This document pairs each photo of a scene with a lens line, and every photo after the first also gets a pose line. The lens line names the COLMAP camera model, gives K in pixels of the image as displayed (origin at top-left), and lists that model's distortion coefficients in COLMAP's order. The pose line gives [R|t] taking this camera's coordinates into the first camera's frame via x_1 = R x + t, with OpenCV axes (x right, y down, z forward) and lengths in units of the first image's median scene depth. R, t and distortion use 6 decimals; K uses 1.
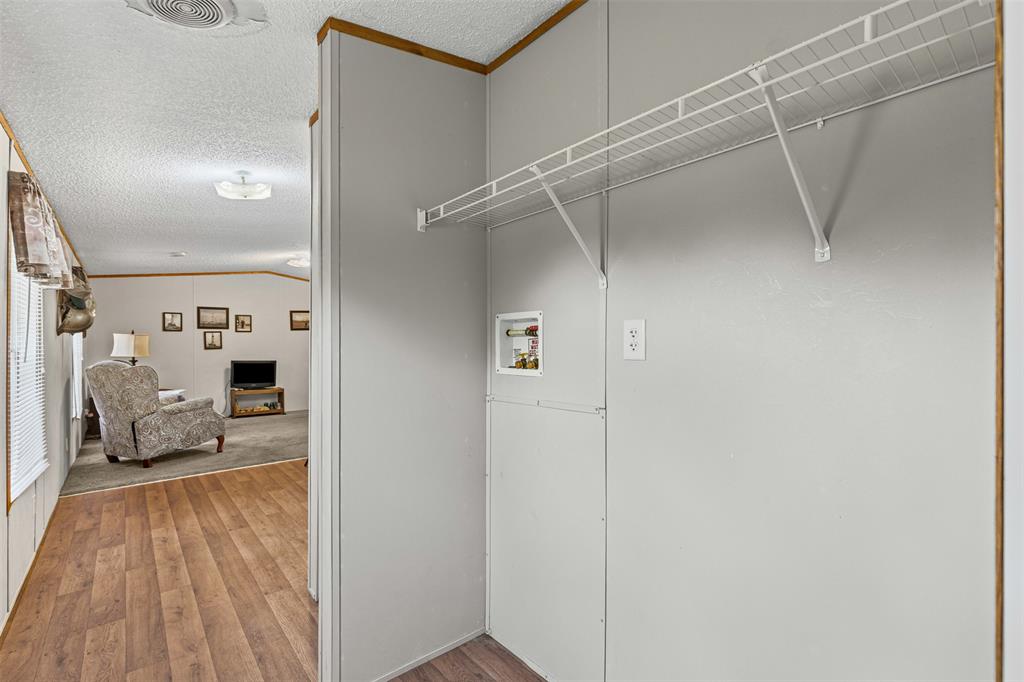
lens RADIAL K [[475.6, 0, 509.0], [0, 475.6, 349.4], [0, 0, 1]] dist [-0.002878, -0.000045]
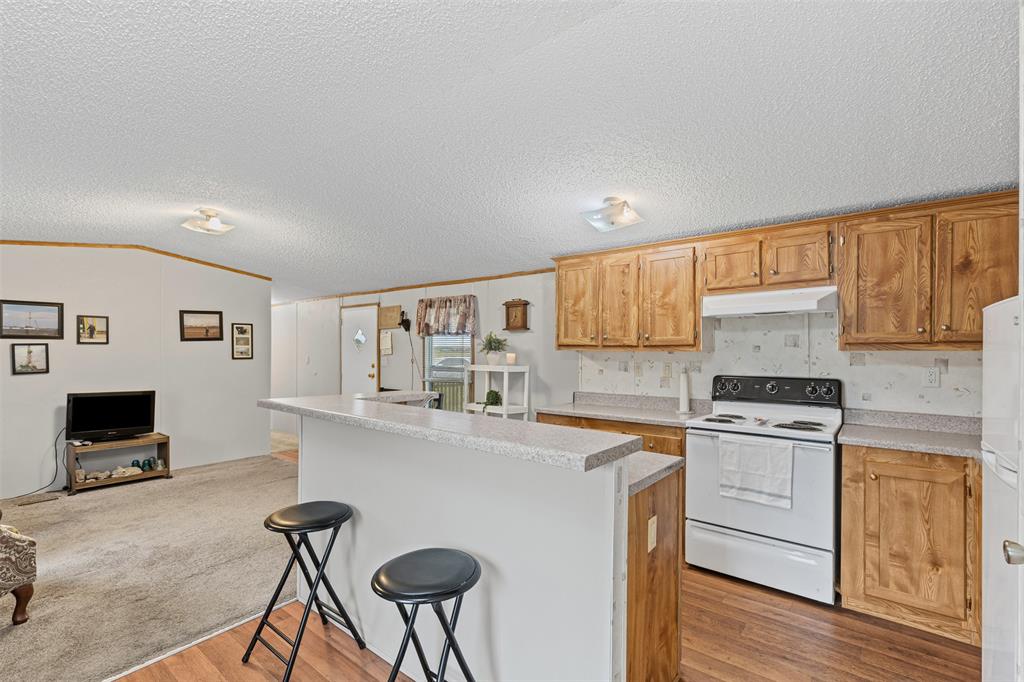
lens RADIAL K [[457.0, 0, 506.4], [0, 457.0, 349.9], [0, 0, 1]] dist [0.000198, -0.000195]
pose [[0.976973, 0.000046, 0.213364, -0.176719], [0.002103, 0.999949, -0.009846, -0.023226], [-0.213354, 0.010068, 0.976923, 0.334022]]
